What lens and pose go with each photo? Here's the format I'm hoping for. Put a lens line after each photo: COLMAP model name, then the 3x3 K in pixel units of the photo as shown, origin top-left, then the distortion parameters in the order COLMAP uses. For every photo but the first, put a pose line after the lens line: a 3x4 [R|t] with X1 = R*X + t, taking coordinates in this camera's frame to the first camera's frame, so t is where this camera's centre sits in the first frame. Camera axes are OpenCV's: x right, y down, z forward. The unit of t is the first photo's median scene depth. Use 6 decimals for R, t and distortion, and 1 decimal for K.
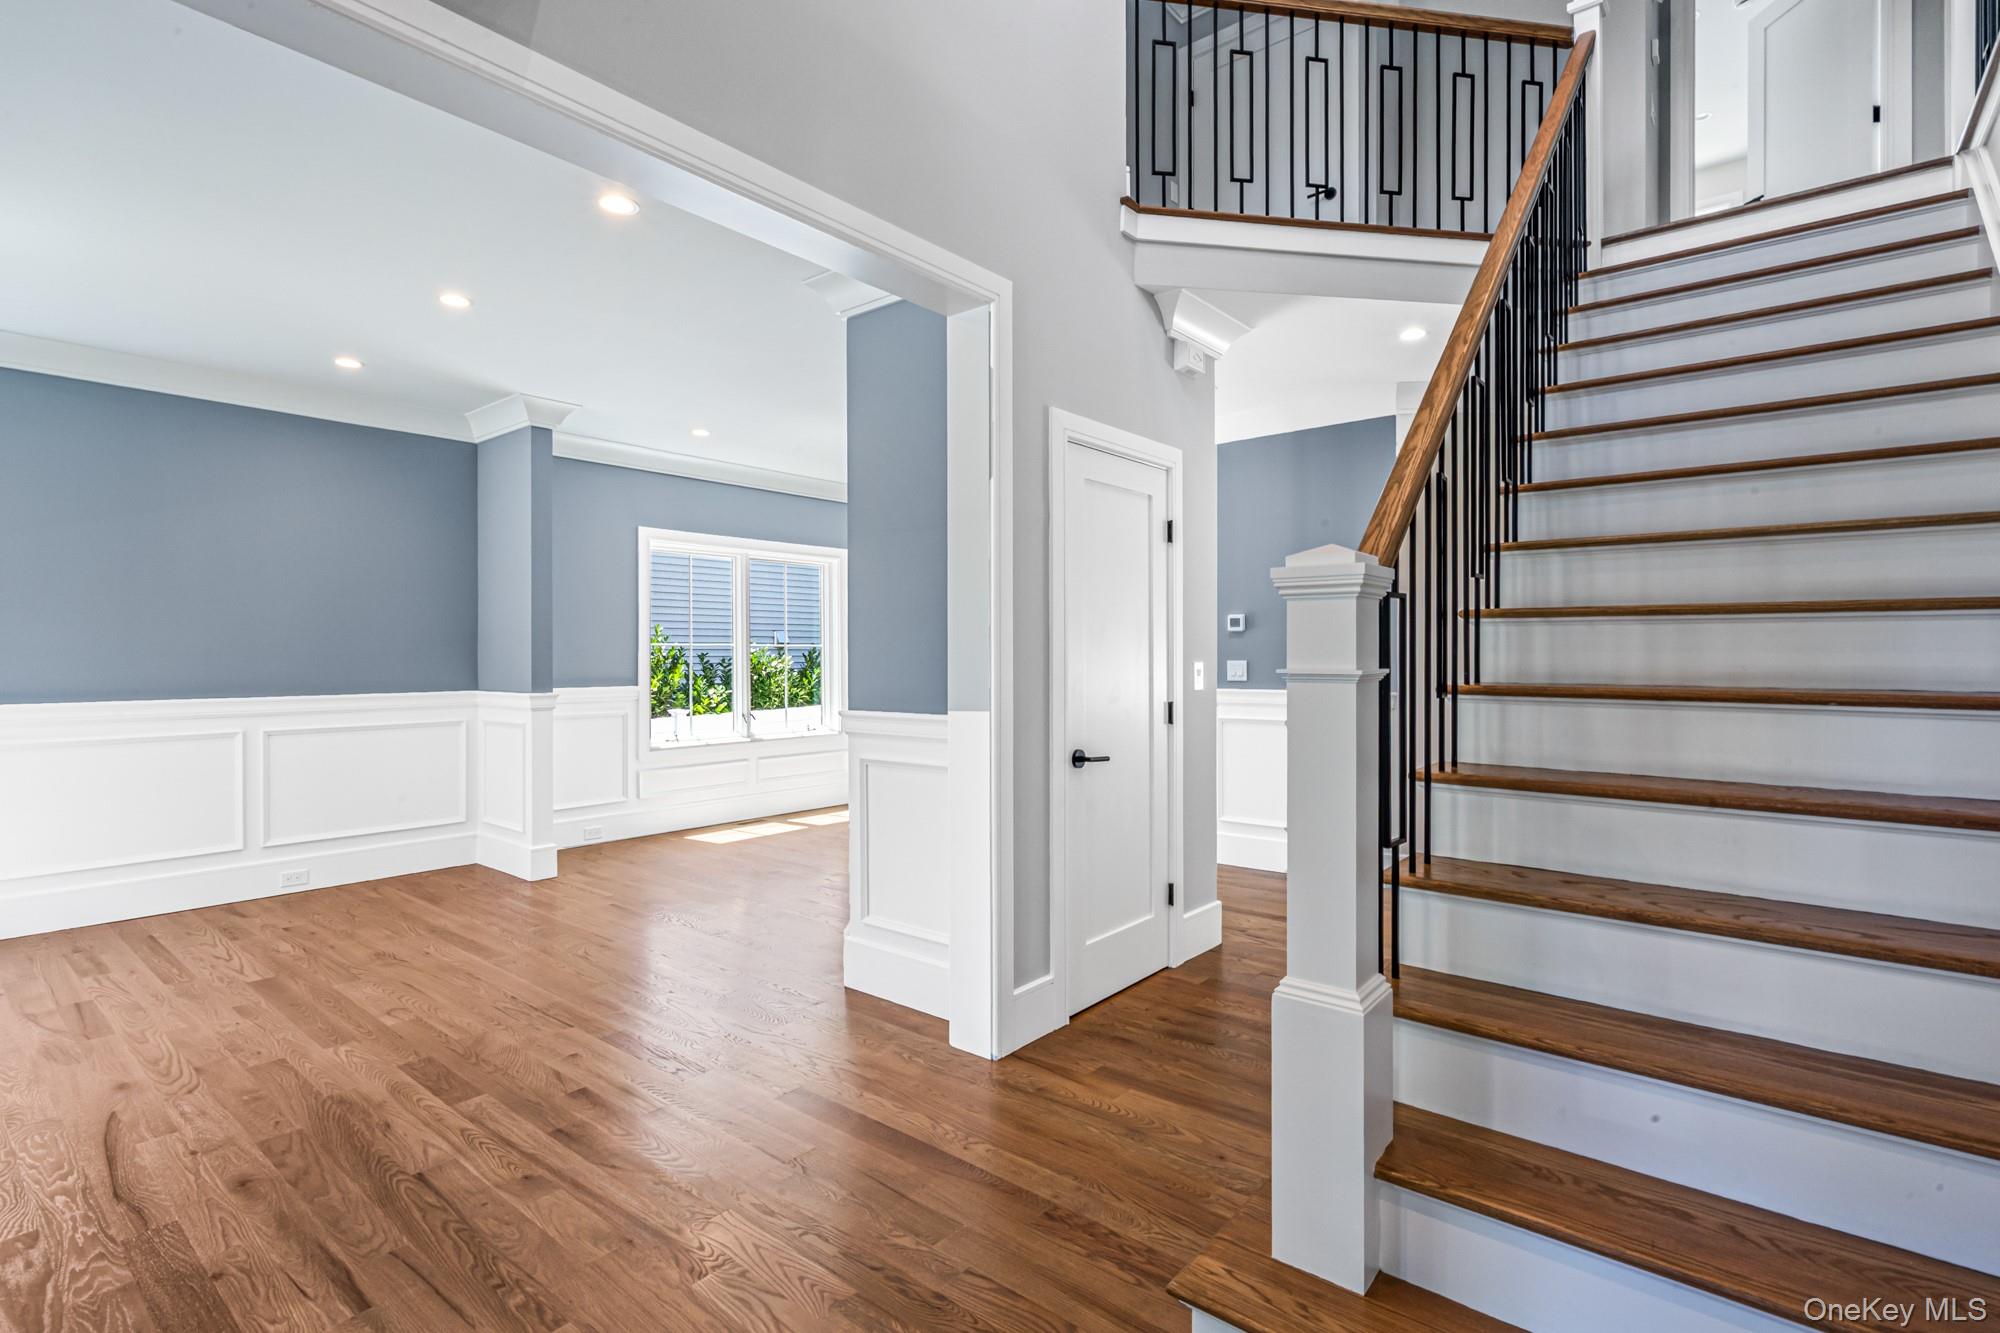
lens RADIAL K [[930.2, 0, 1007.6], [0, 930.2, 666.9], [0, 0, 1]] dist [-0.001172, 0.000556]
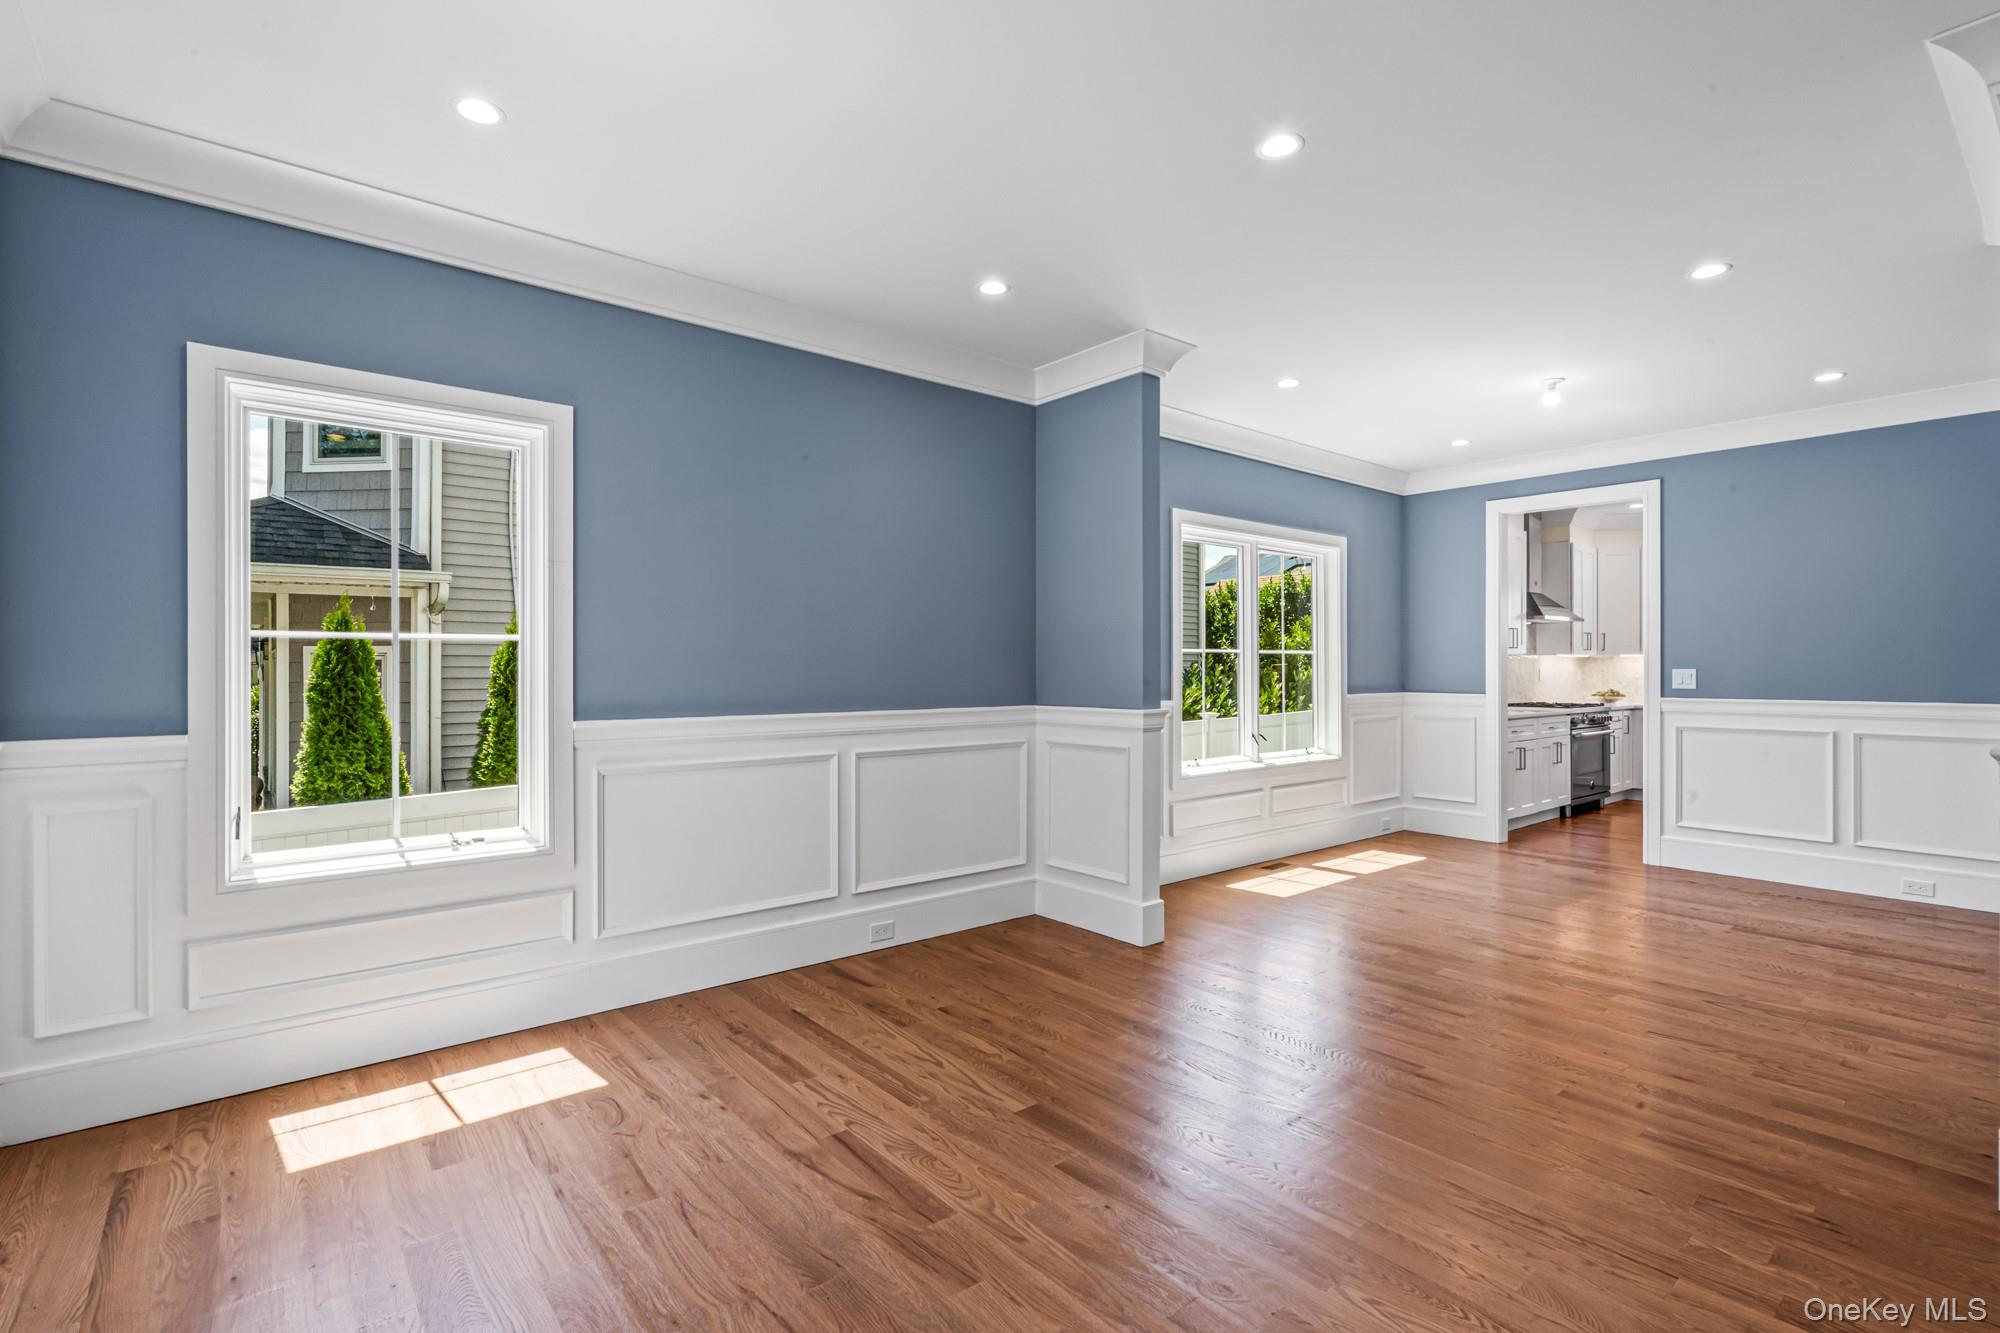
lens RADIAL K [[930.2, 0, 994.9], [0, 930.2, 668.3], [0, 0, 1]] dist [-0.001172, 0.000556]
pose [[0.979709, -0.001523, -0.200421, -0.473780], [-0.000092, 0.999968, -0.008046, 0.000227], [0.200427, 0.007901, 0.979677, 0.197748]]
